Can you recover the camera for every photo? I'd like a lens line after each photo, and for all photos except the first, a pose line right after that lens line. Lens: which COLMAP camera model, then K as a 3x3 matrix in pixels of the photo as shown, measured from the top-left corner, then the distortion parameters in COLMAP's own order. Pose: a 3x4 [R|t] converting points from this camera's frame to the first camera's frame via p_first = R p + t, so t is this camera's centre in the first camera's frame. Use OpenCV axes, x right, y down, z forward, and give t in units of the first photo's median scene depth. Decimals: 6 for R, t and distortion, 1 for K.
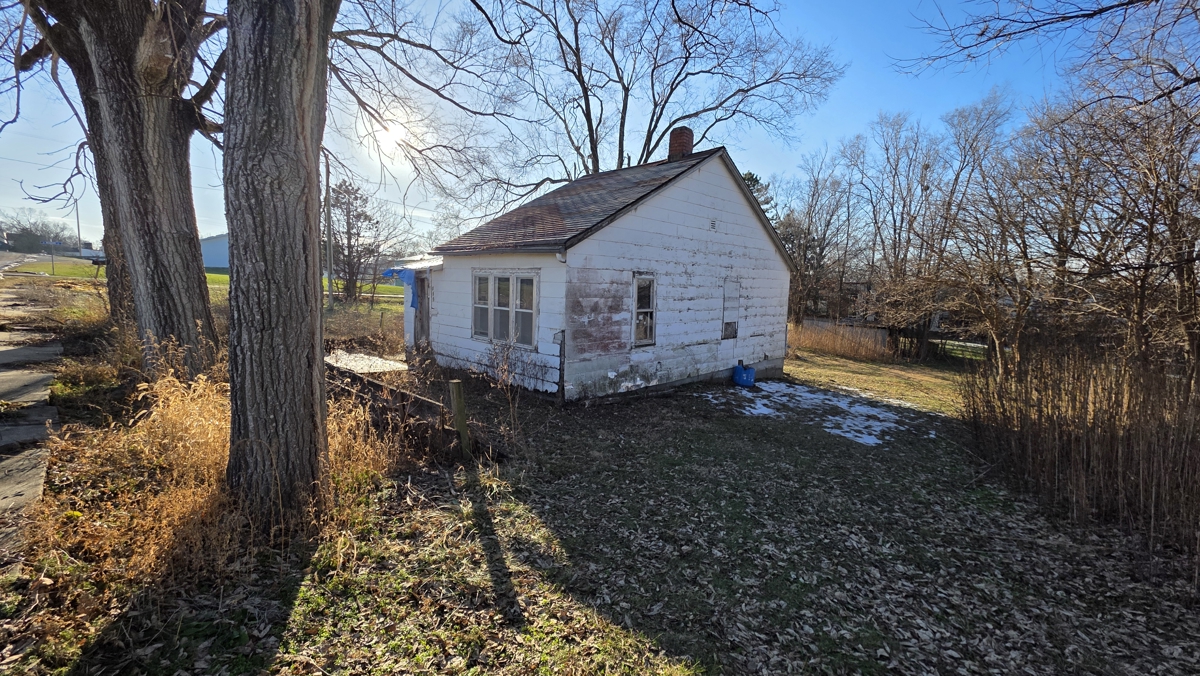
lens RADIAL K [[479.4, 0, 599.8], [0, 479.4, 339.0], [0, 0, 1]] dist [0.003262, 0.000736]
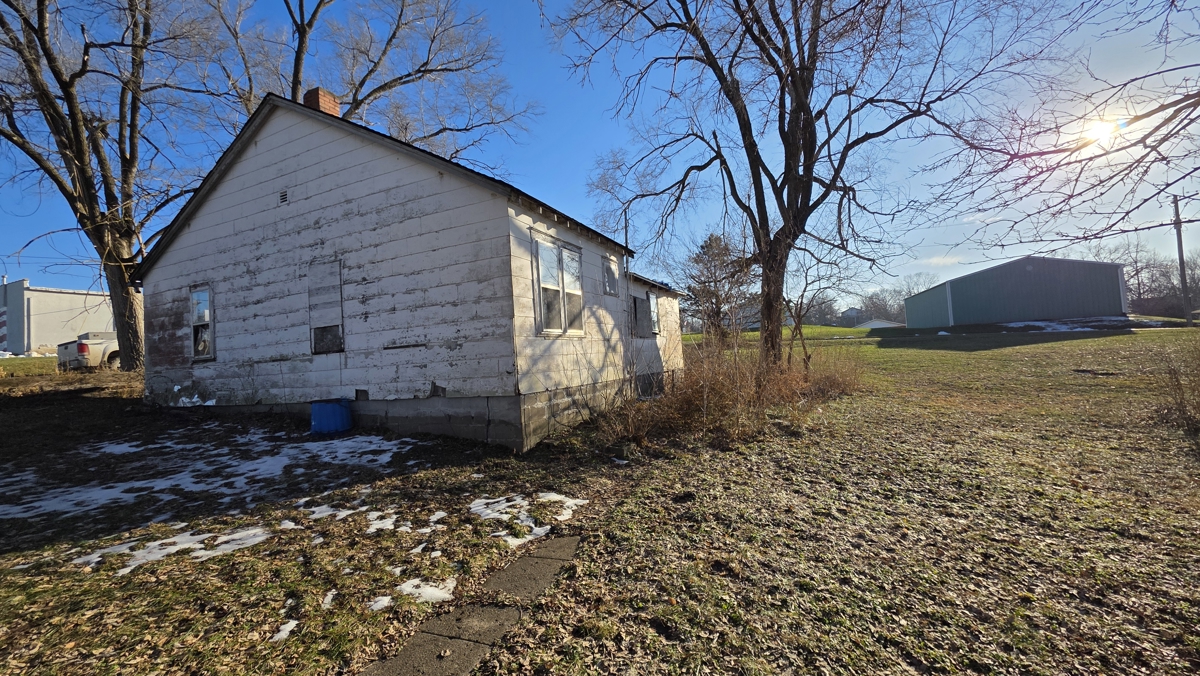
lens RADIAL K [[479.4, 0, 600.5], [0, 479.4, 335.0], [0, 0, 1]] dist [0.003262, 0.000736]
pose [[0.328994, -0.089449, -0.940086, 1.202428], [-0.028936, 0.994081, -0.104713, 0.038375], [0.943889, 0.061652, 0.324458, 1.389751]]
